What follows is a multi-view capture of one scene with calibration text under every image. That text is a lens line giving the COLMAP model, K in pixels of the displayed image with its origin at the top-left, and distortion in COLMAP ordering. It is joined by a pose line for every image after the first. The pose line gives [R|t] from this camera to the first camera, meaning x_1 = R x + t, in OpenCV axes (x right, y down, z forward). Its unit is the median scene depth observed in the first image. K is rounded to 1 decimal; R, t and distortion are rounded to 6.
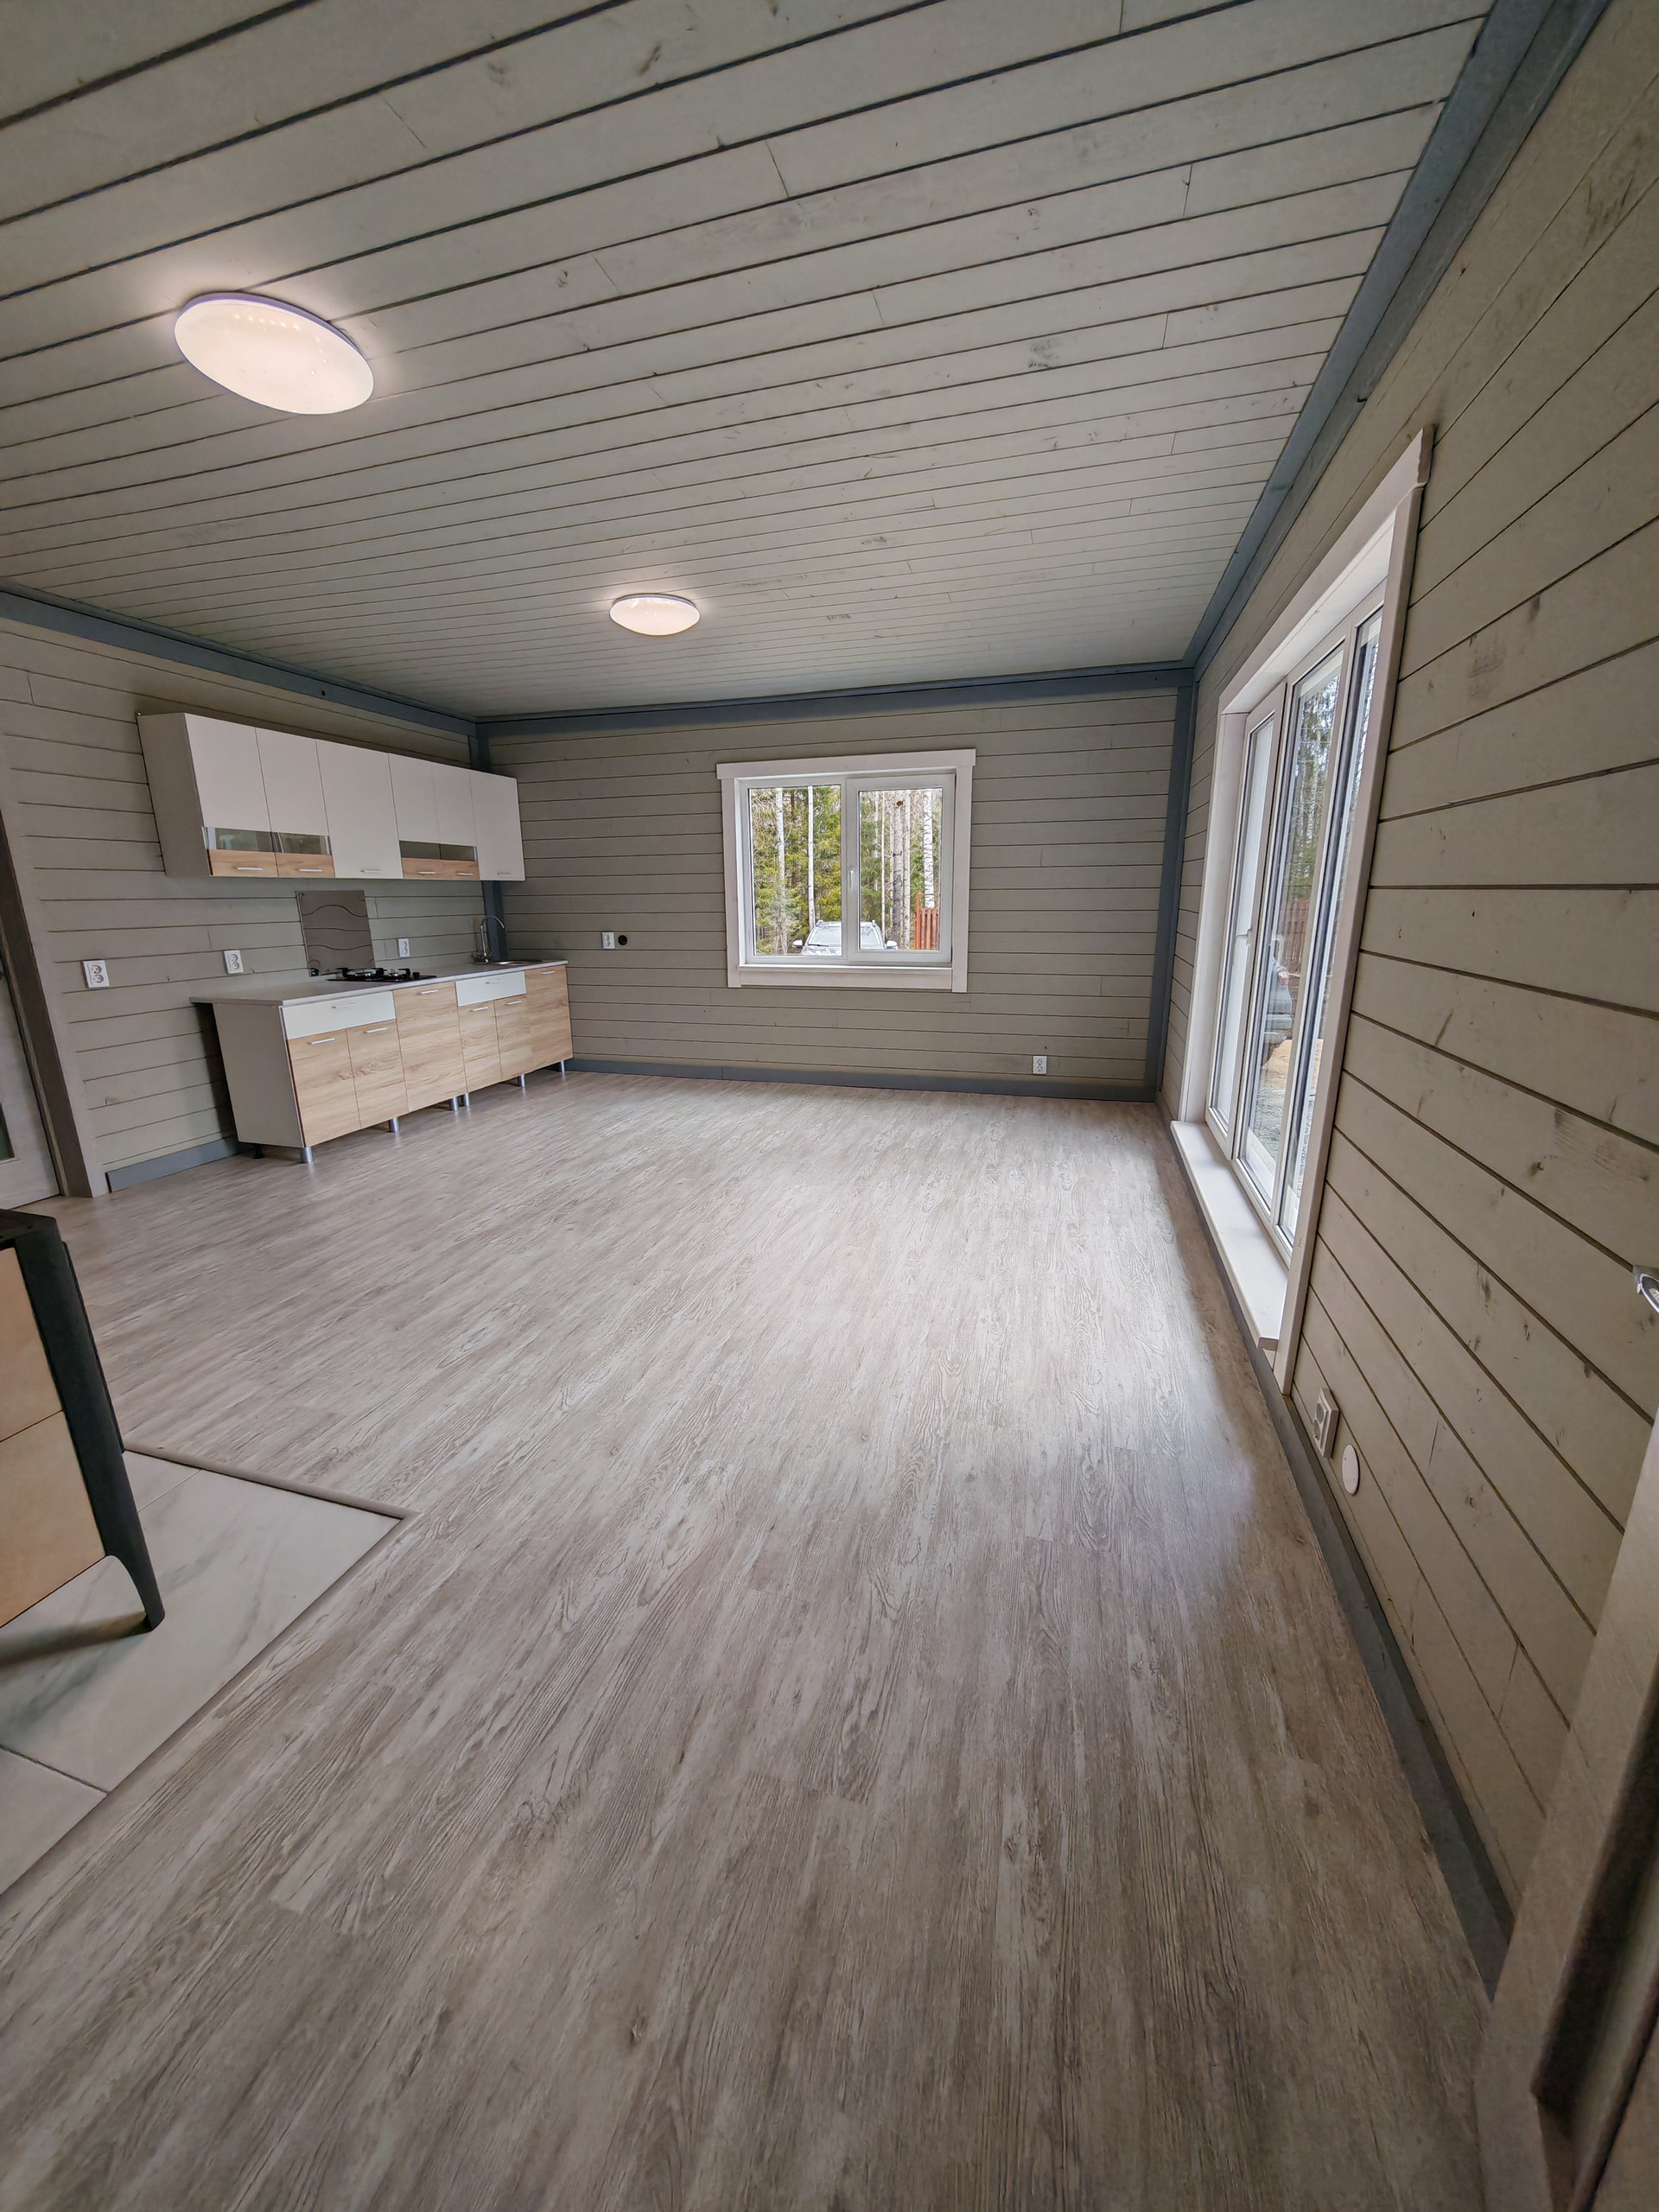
lens RADIAL K [[826.0, 0, 820.5], [0, 826.0, 1101.3], [0, 0, 1]] dist [-0.001393, 0.000273]
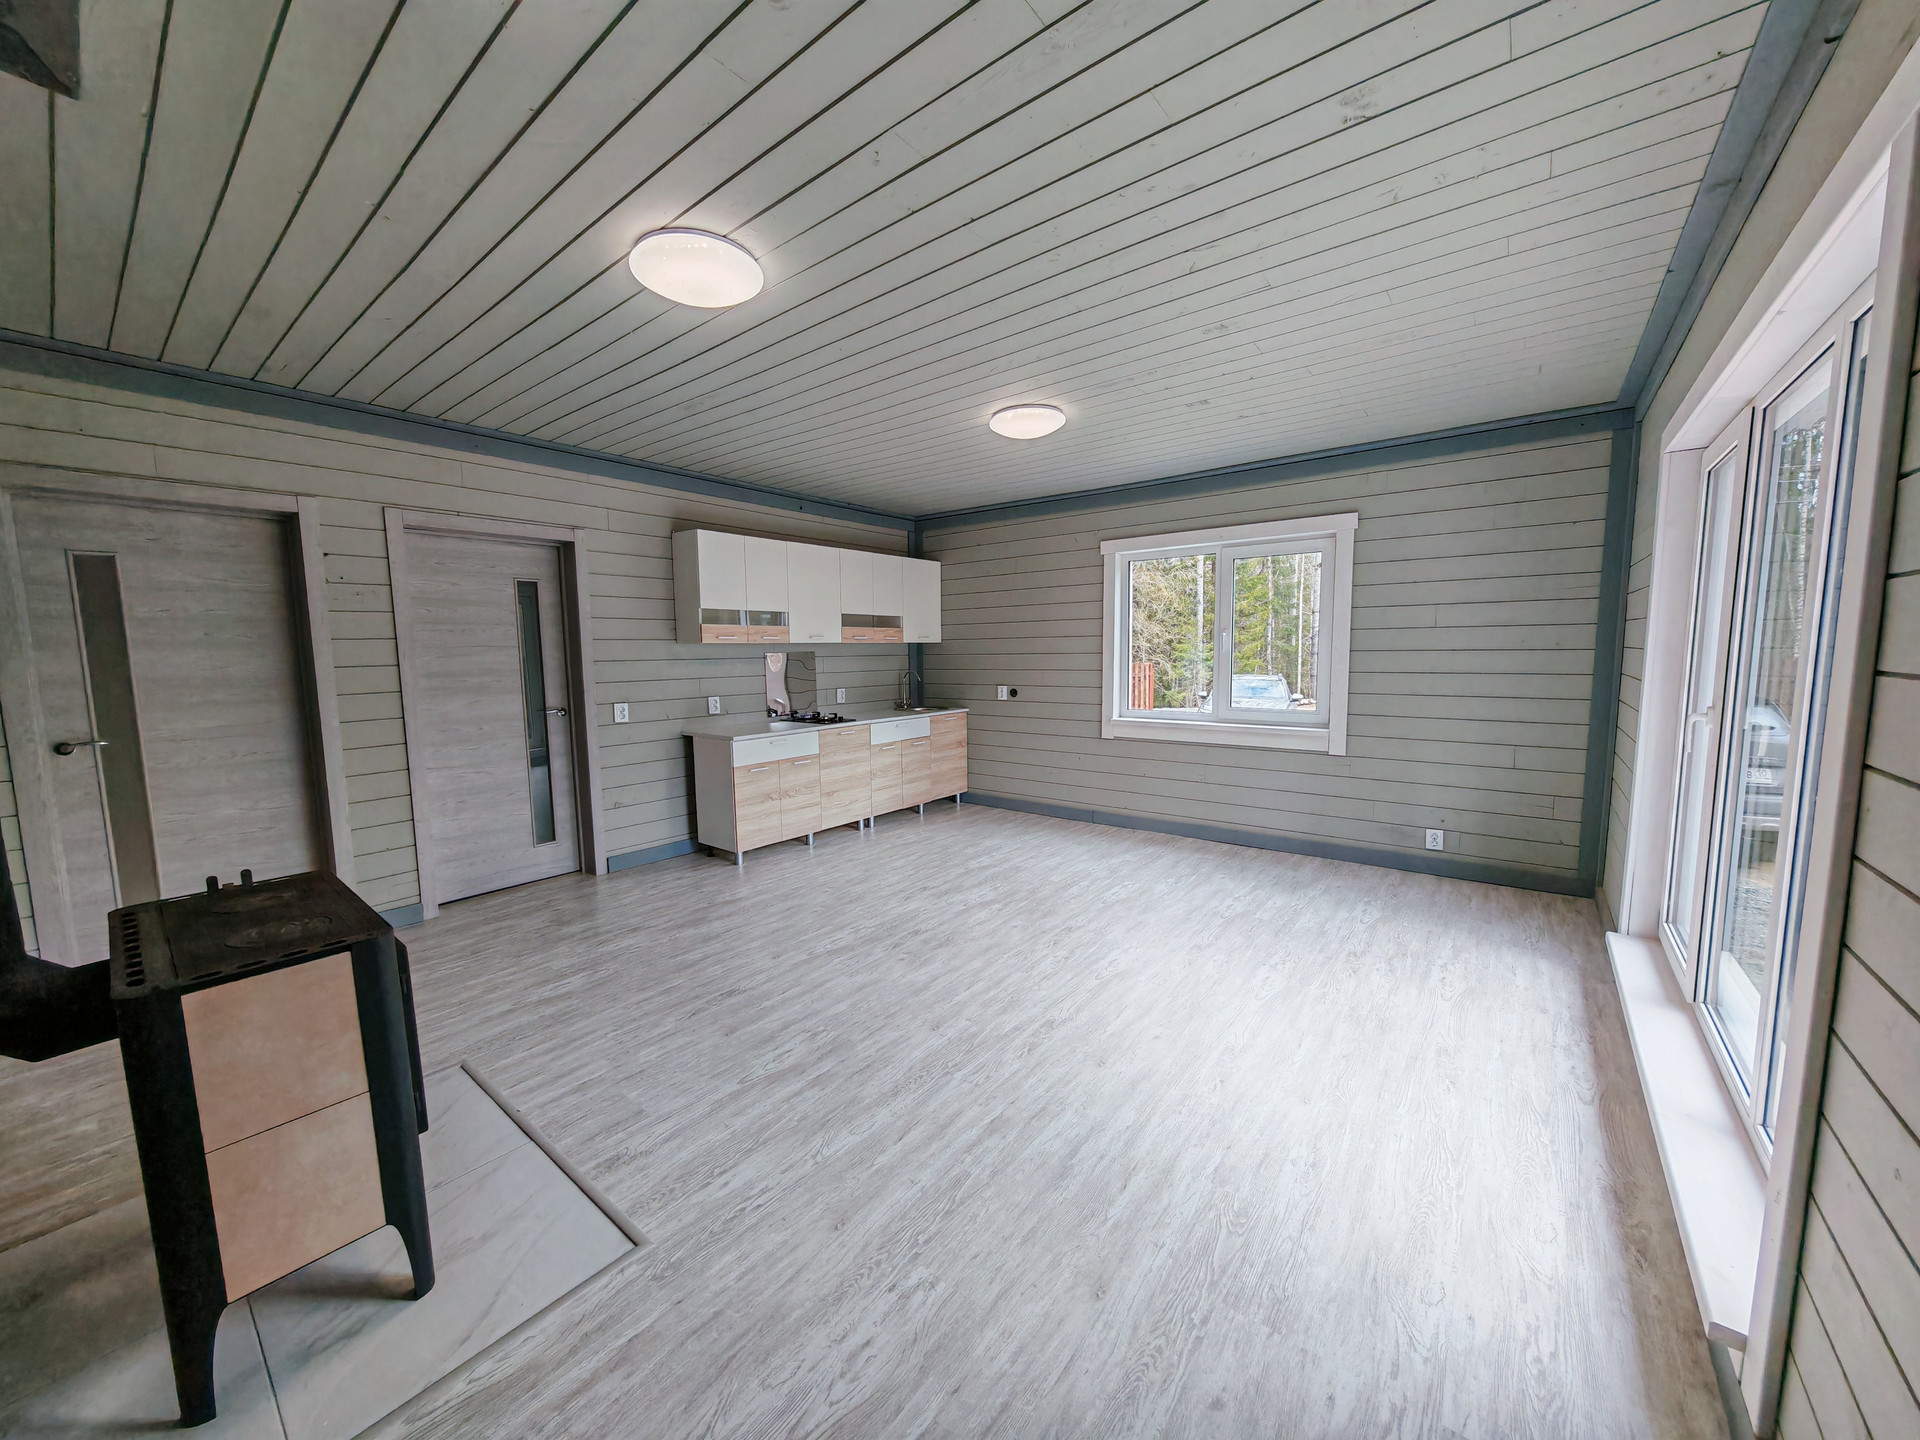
lens RADIAL K [[714.4, 0, 956.2], [0, 714.4, 726.0], [0, 0, 1]] dist [-0.000678, 0.000183]
pose [[0.928197, 0.038557, -0.370086, 0.095786], [-0.088587, 0.988916, -0.119153, -0.041339], [0.361389, 0.143383, 0.921325, 0.105347]]
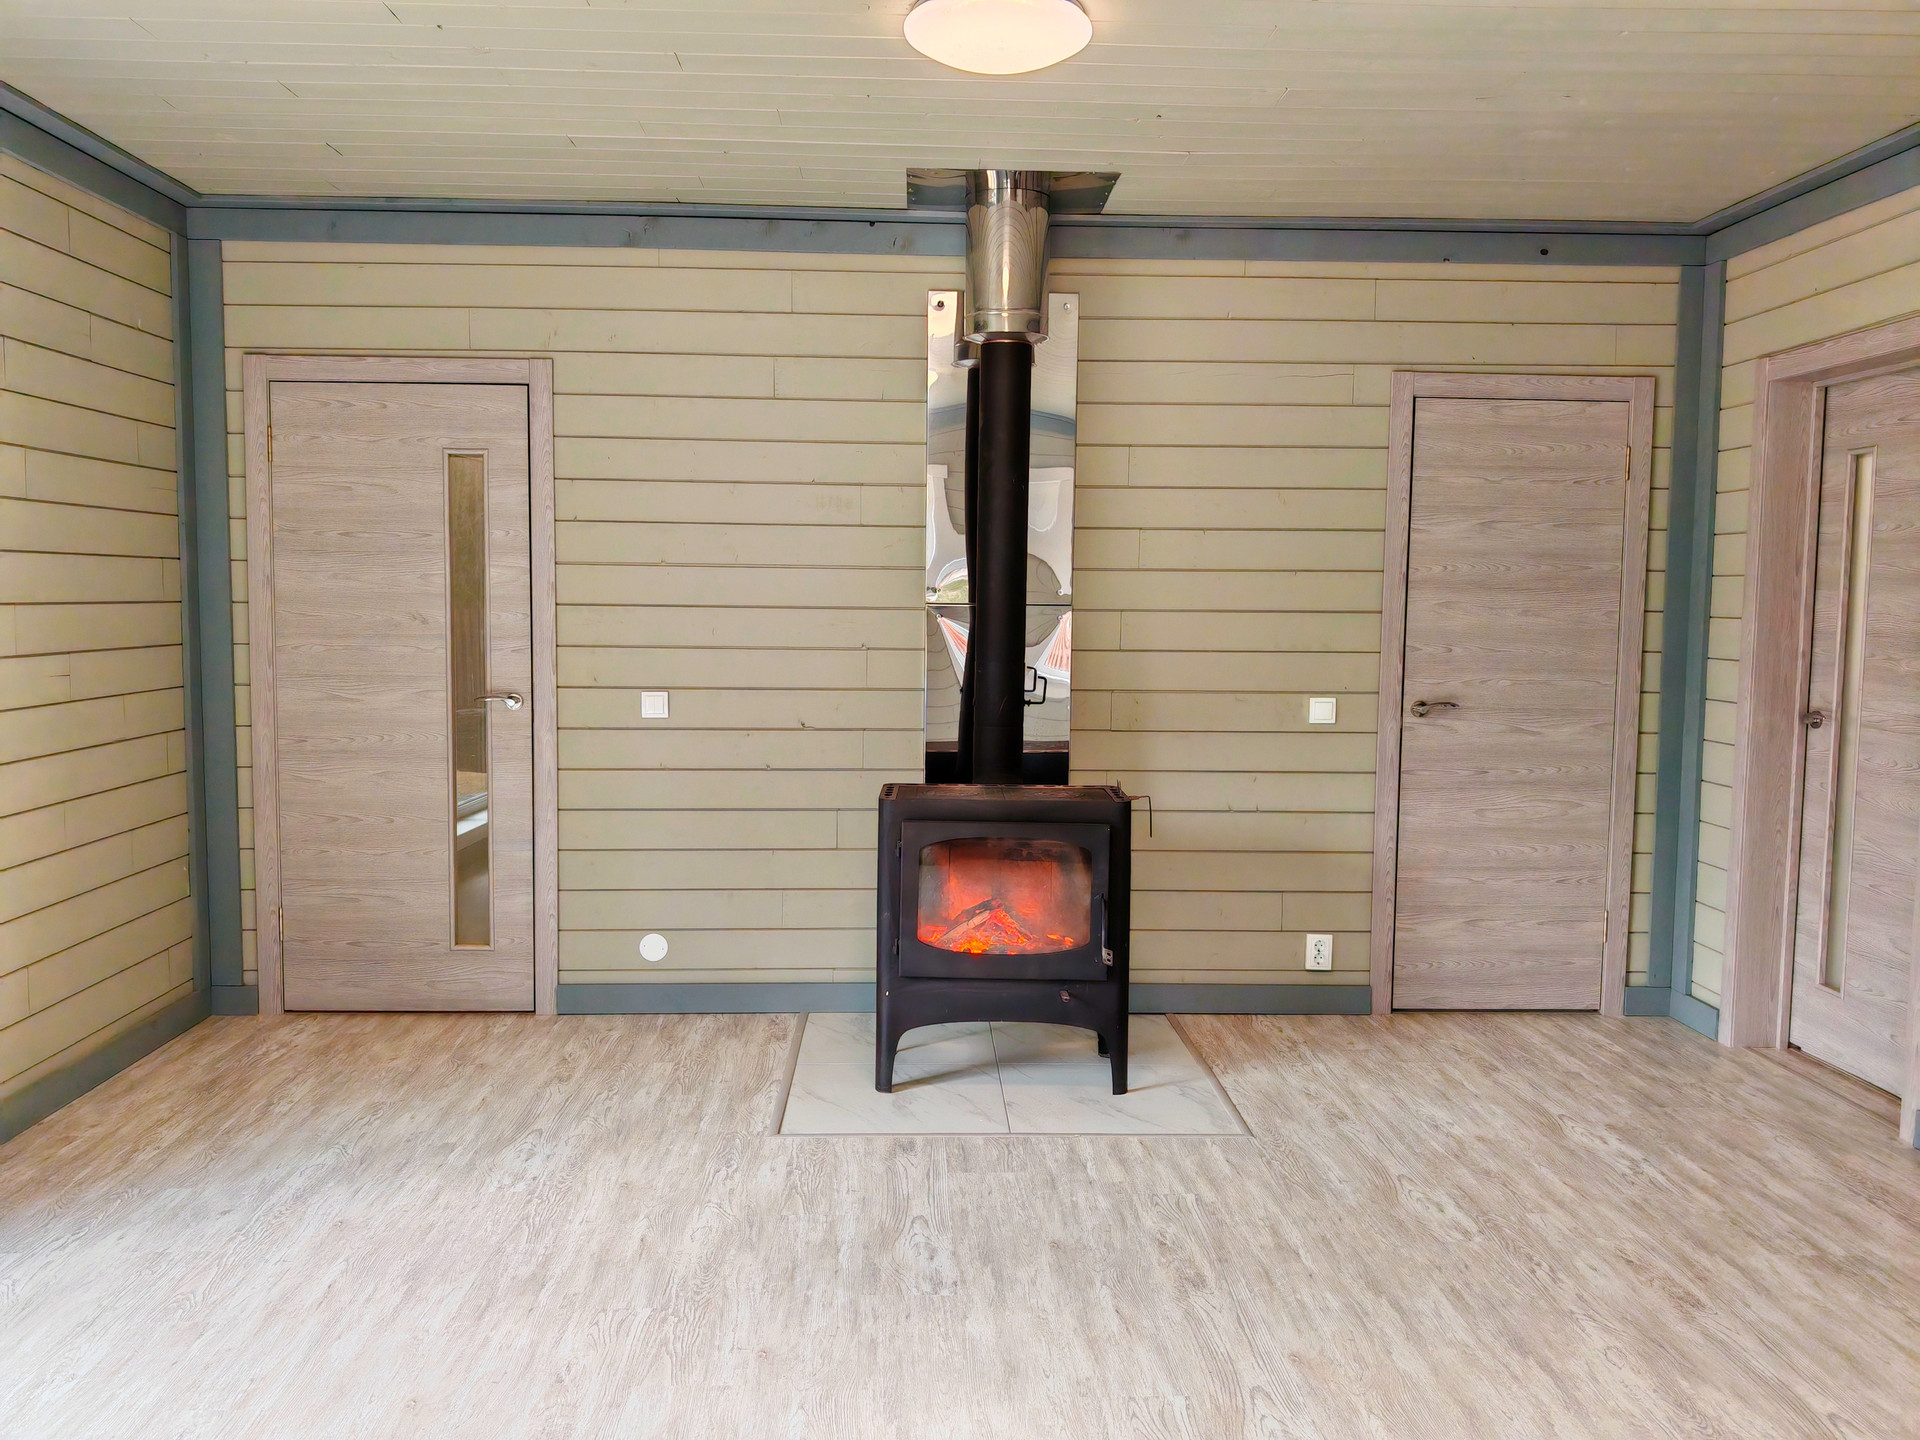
lens RADIAL K [[1565.3, 0, 960.0], [0, 1565.3, 720.0], [0, 0, 1]] dist [0.012669, -0.019510]
pose [[-0.946355, 0.027732, -0.321936, -0.028382], [-0.079746, 0.945448, 0.315862, -0.385462], [0.313134, 0.324591, -0.892518, 1.449729]]
